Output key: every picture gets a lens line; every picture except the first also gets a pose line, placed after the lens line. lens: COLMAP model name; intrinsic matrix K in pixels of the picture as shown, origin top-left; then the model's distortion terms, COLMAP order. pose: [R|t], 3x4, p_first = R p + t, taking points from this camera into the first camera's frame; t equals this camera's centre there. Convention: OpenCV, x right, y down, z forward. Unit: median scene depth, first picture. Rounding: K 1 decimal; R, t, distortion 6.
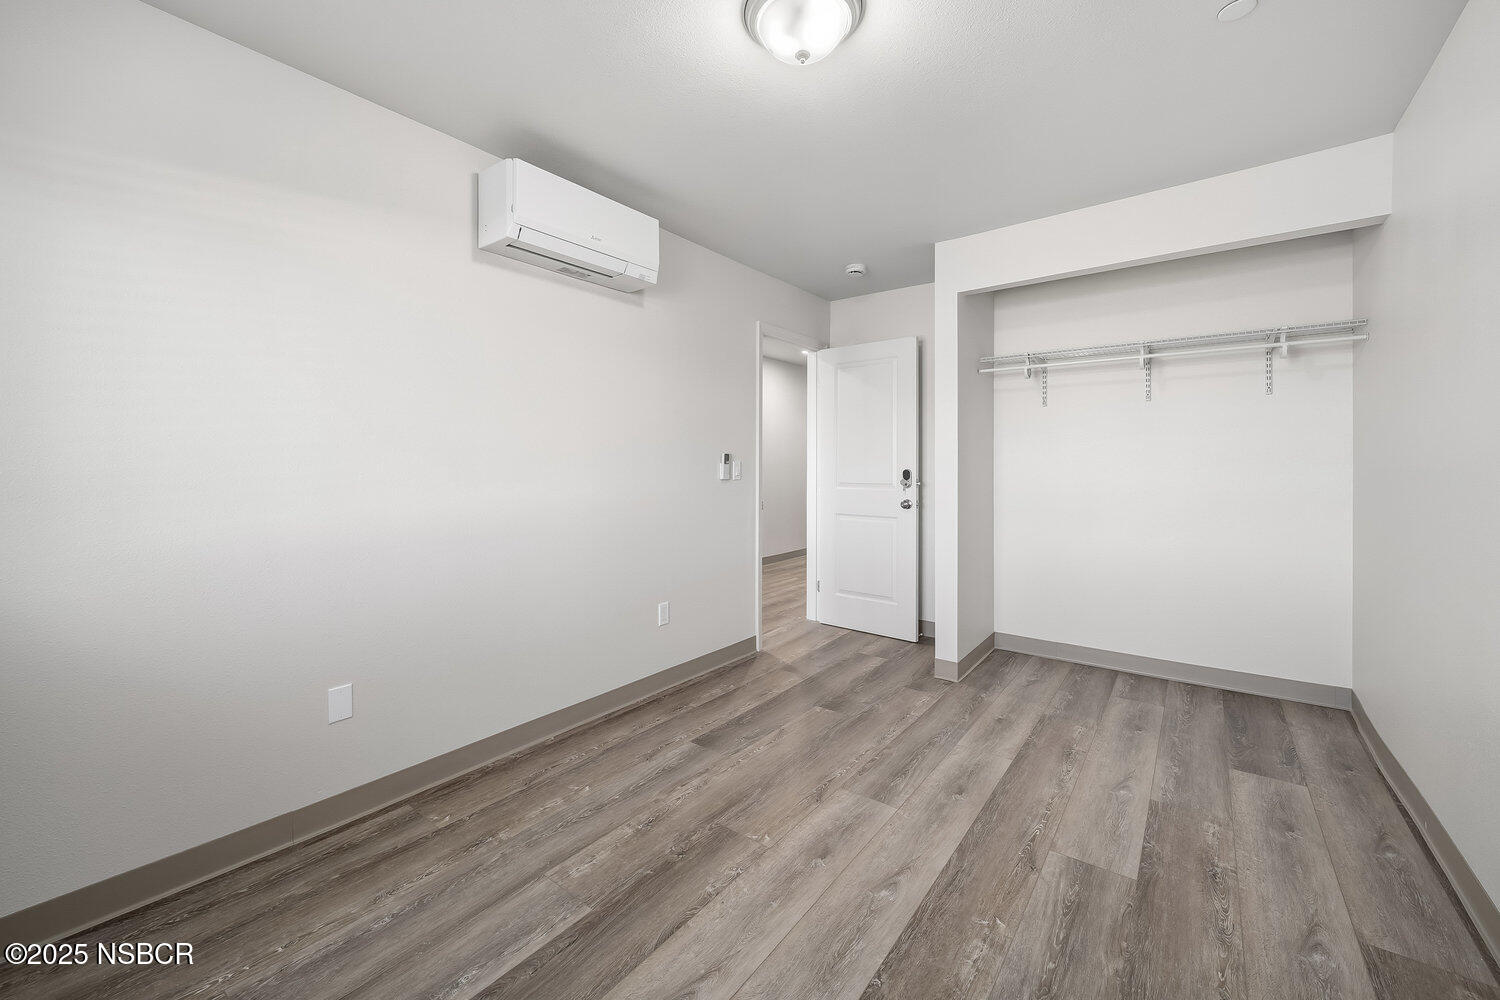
lens RADIAL K [[586.6, 0, 738.9], [0, 586.6, 476.2], [0, 0, 1]] dist [-0.008219, 0.000493]
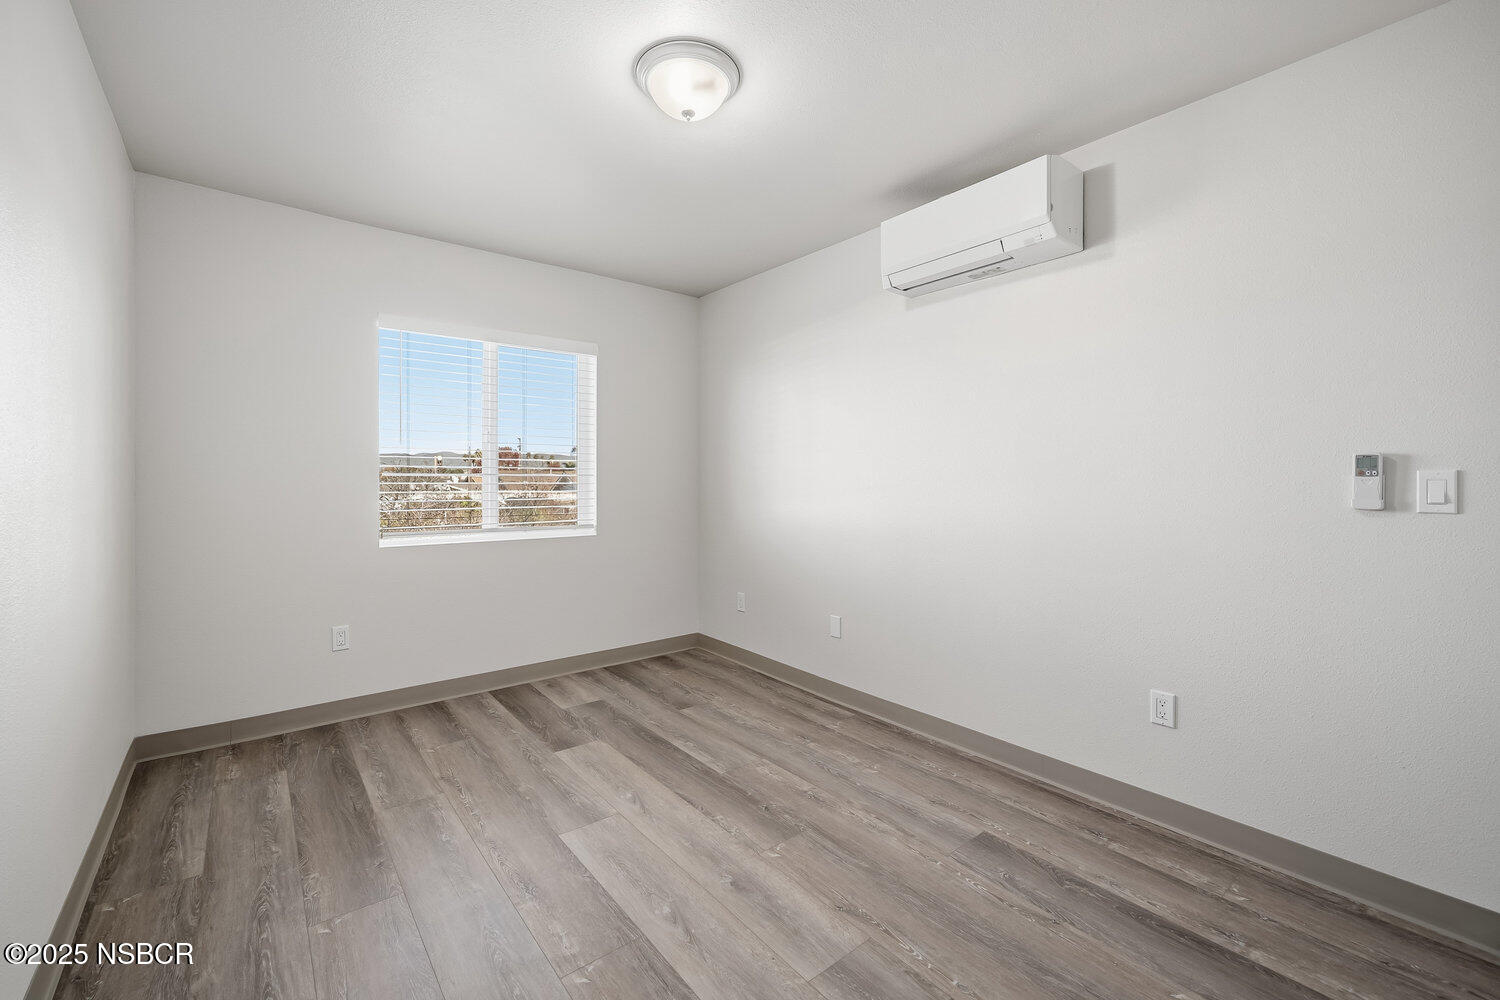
lens RADIAL K [[634.0, 0, 757.7], [0, 634.0, 495.3], [0, 0, 1]] dist [-0.015001, -0.001396]
pose [[-0.224451, 0.018638, -0.974307, 0.978463], [-0.026574, 0.999328, 0.025239, -0.008151], [0.974123, 0.031556, -0.223805, 1.086000]]
